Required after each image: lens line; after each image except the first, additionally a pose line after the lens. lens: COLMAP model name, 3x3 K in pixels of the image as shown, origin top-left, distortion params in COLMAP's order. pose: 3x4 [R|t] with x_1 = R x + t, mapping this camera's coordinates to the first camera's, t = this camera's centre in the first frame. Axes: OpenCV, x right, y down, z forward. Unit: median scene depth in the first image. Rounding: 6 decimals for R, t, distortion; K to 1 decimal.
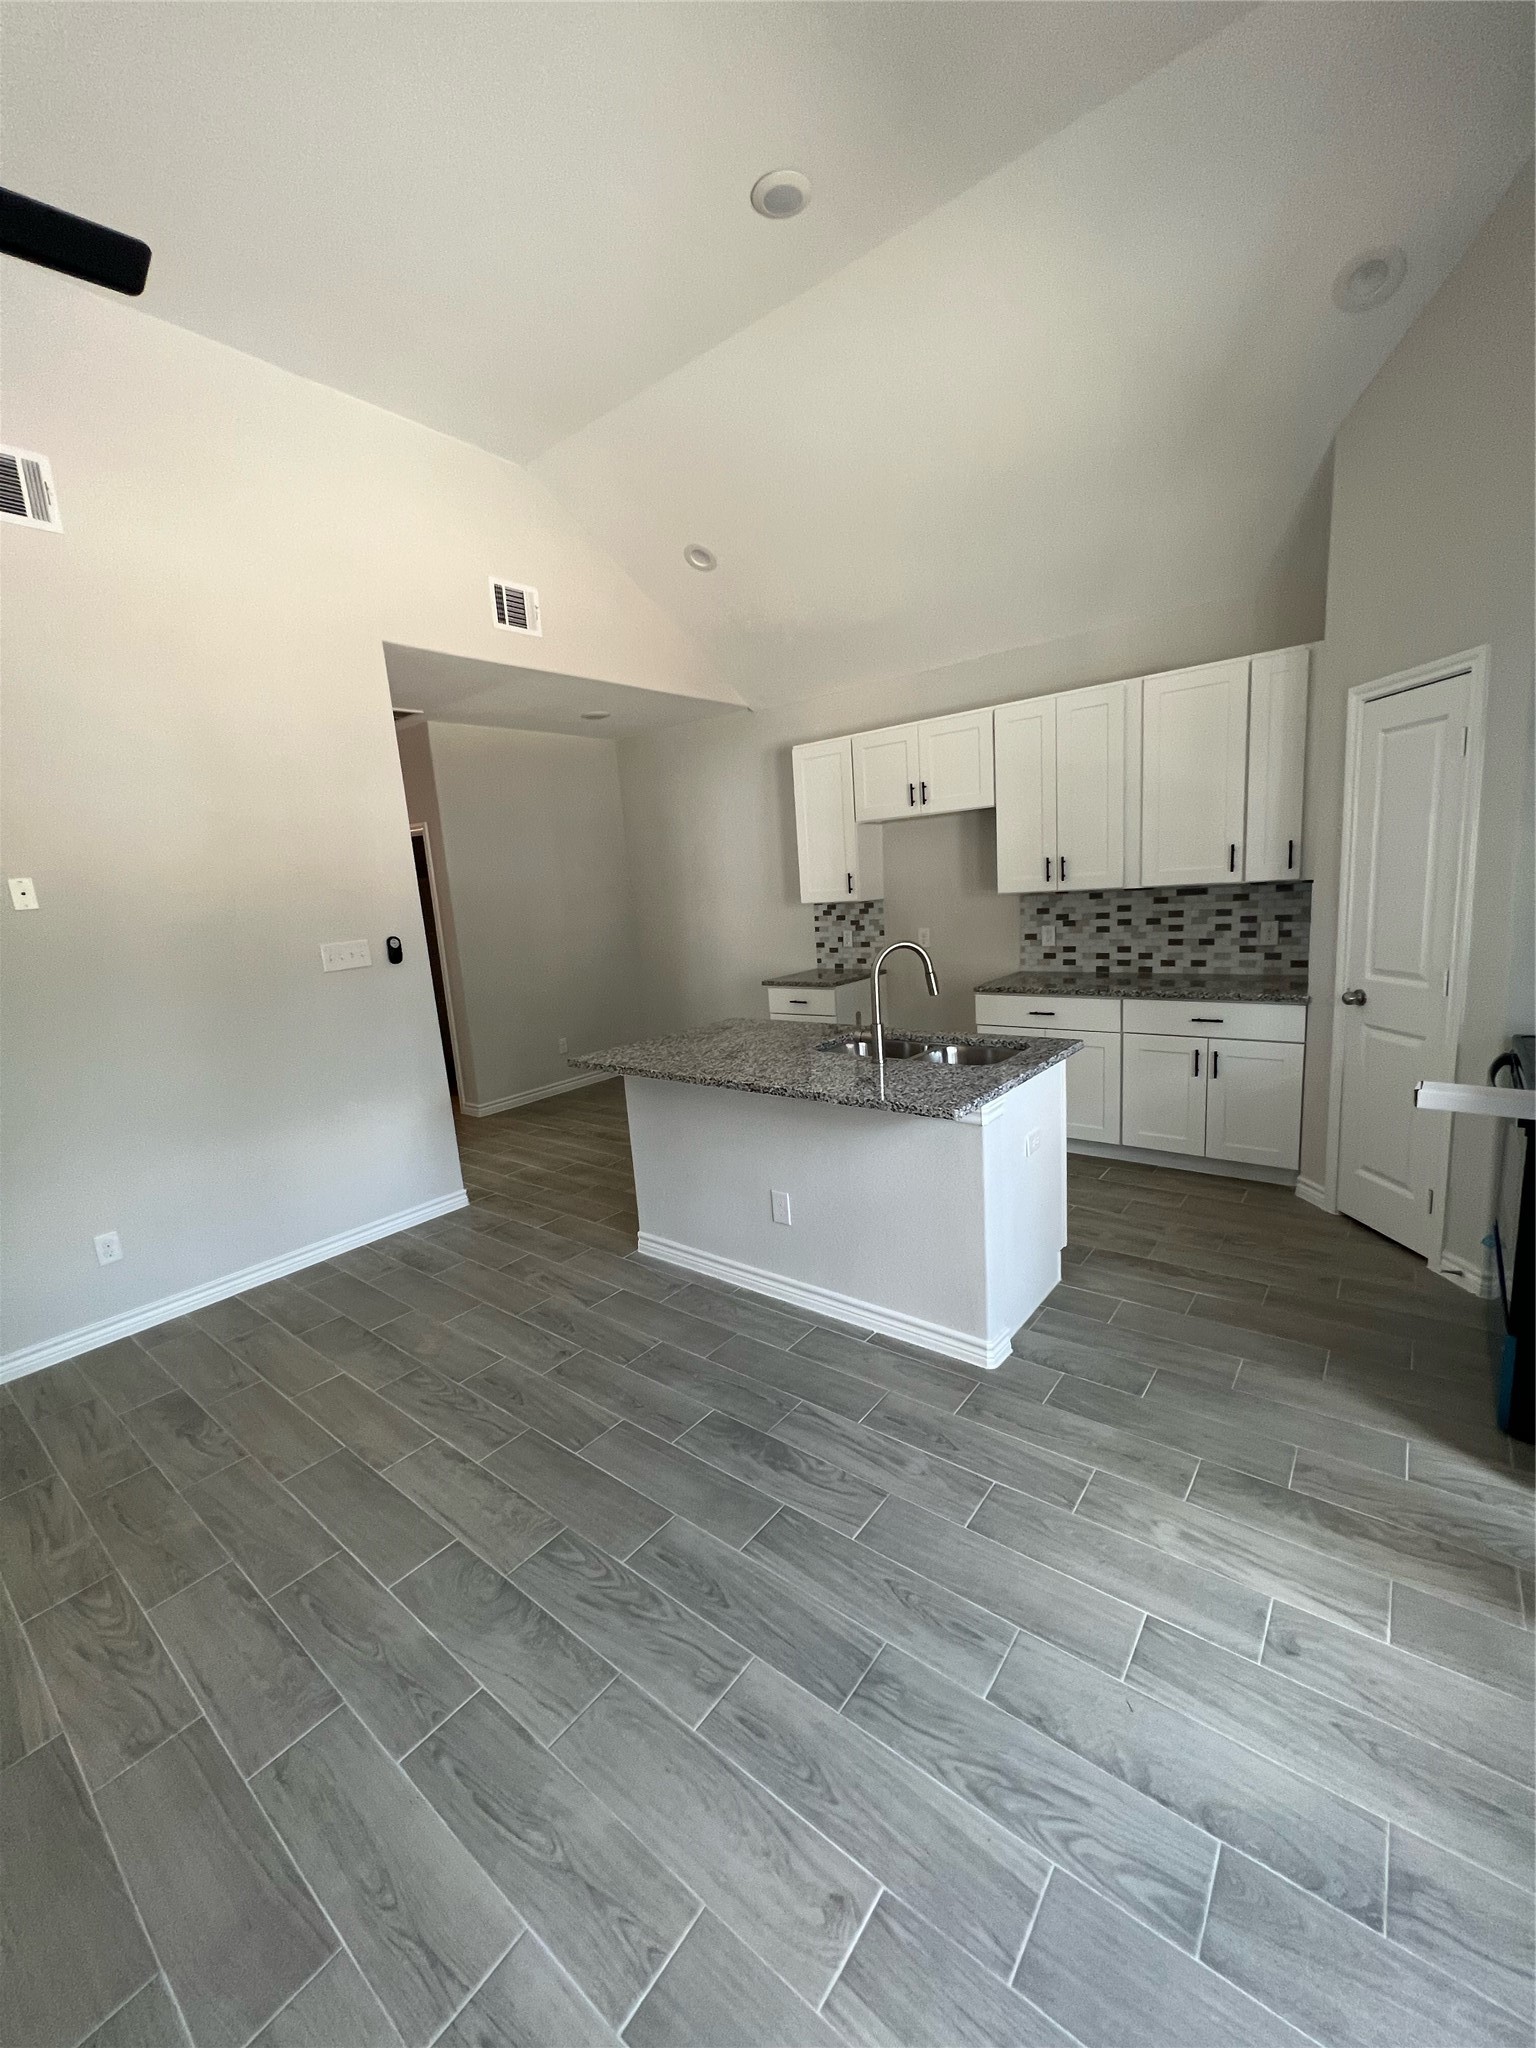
lens RADIAL K [[821.1, 0, 762.6], [0, 821.1, 1027.2], [0, 0, 1]] dist [-0.001087, 0.000173]
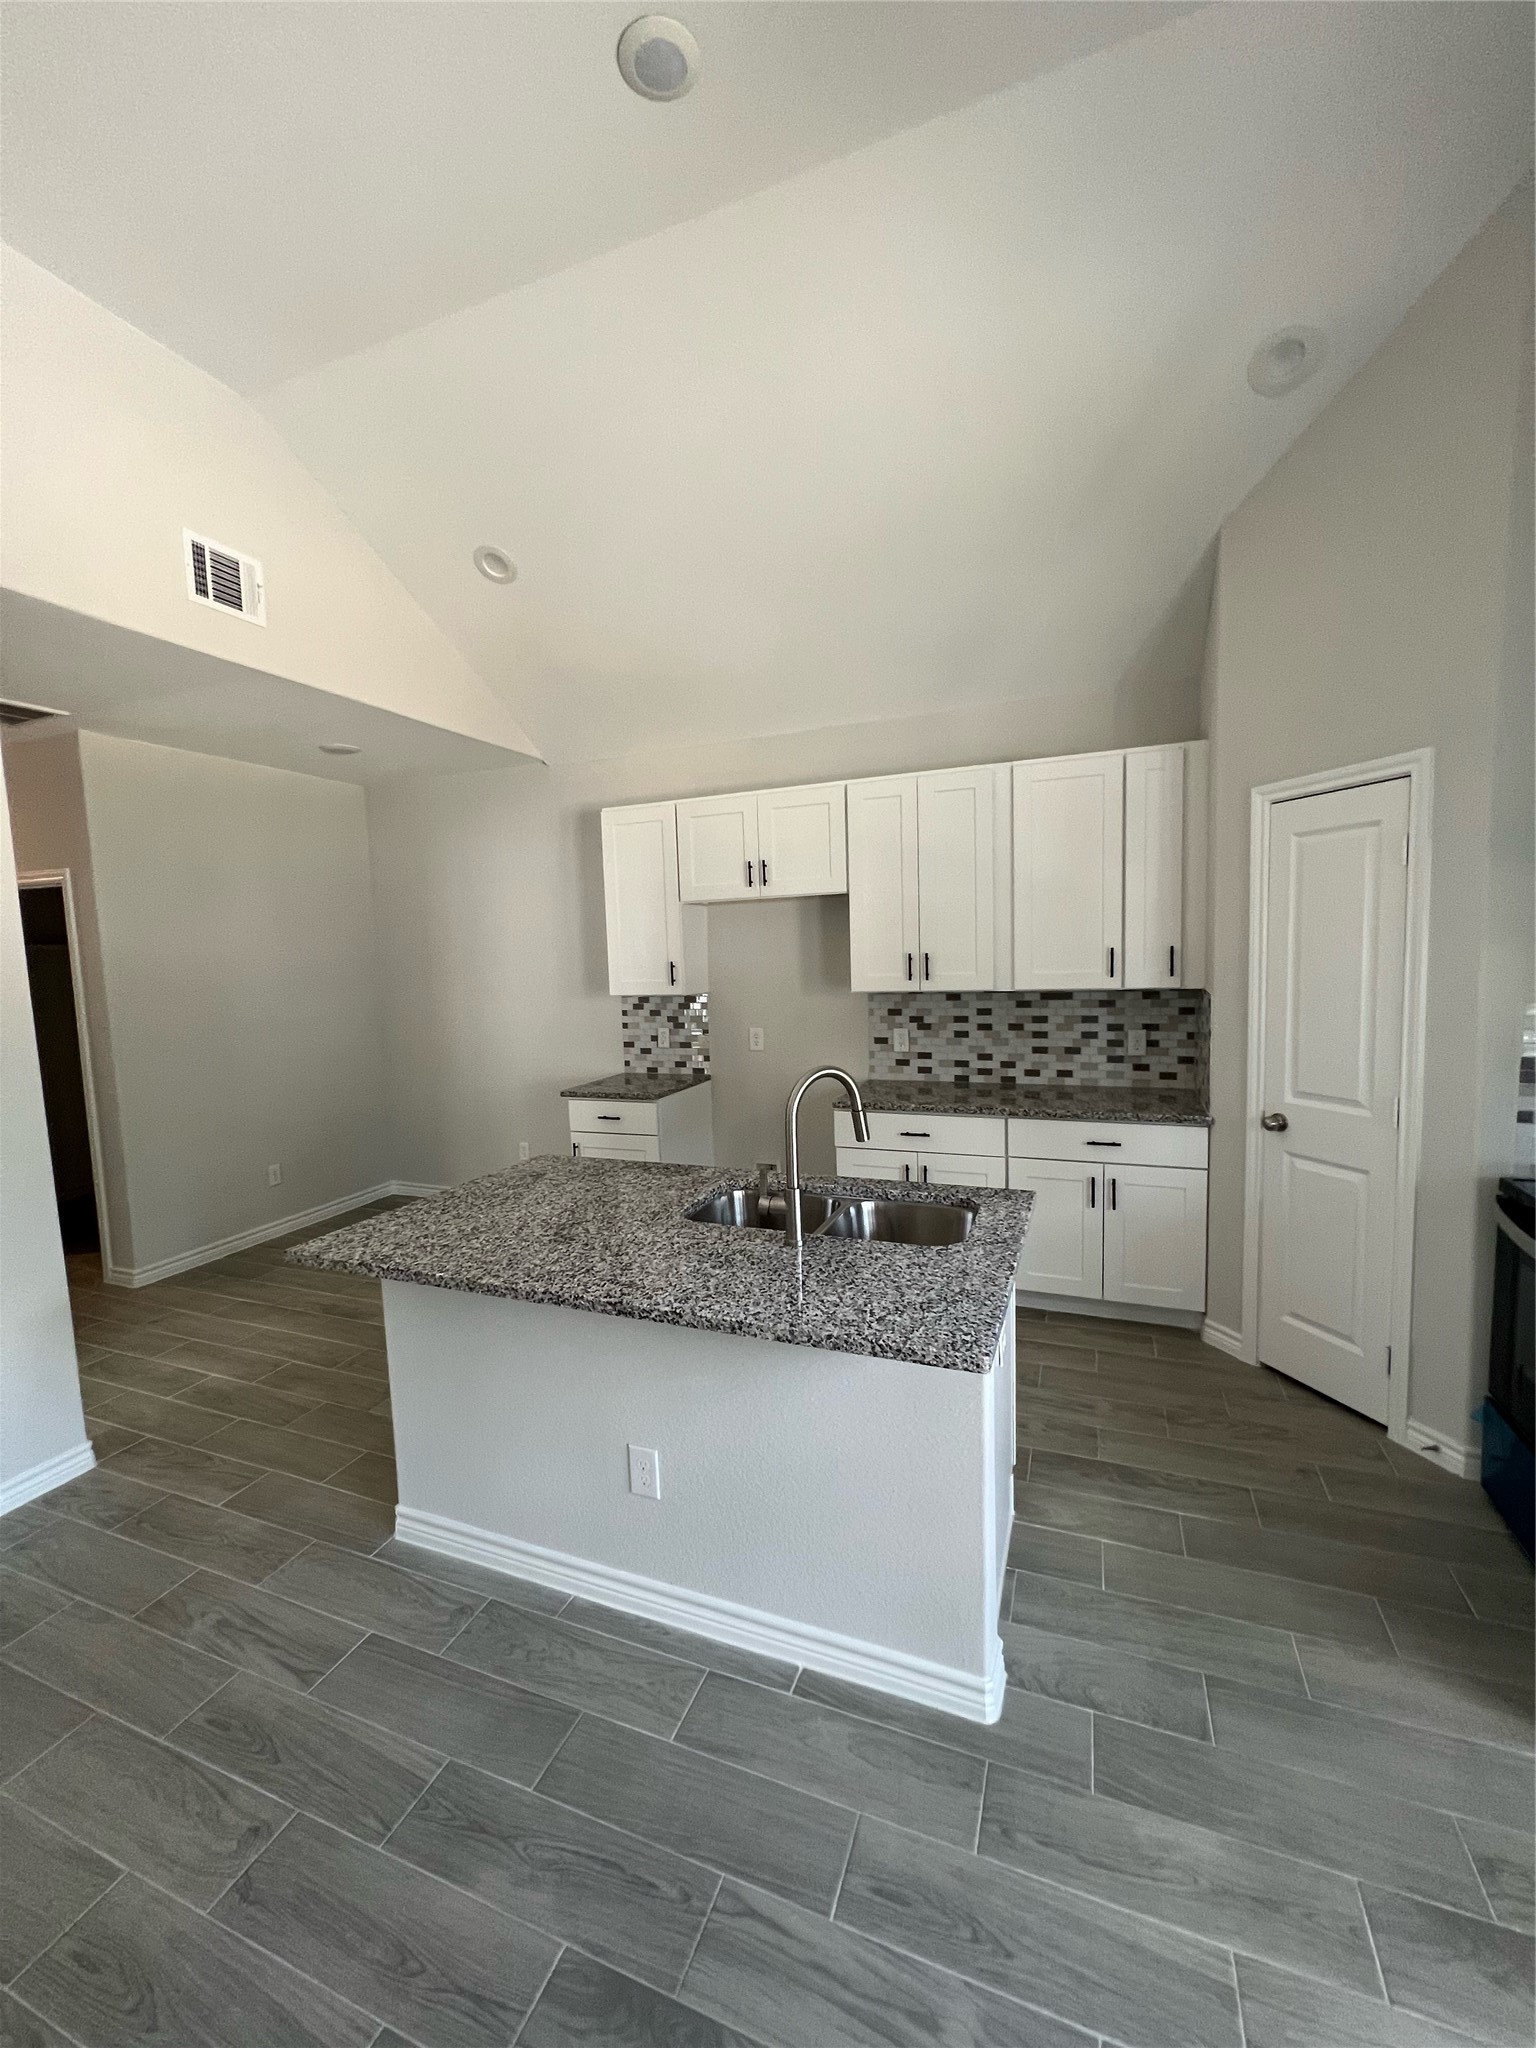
lens RADIAL K [[821.1, 0, 762.5], [0, 821.1, 1024.1], [0, 0, 1]] dist [-0.001087, 0.000173]
pose [[0.956336, 0.011912, 0.292027, -0.071185], [0.017927, 0.994897, -0.099288, -0.058810], [-0.291720, 0.100188, 0.951242, 0.274059]]
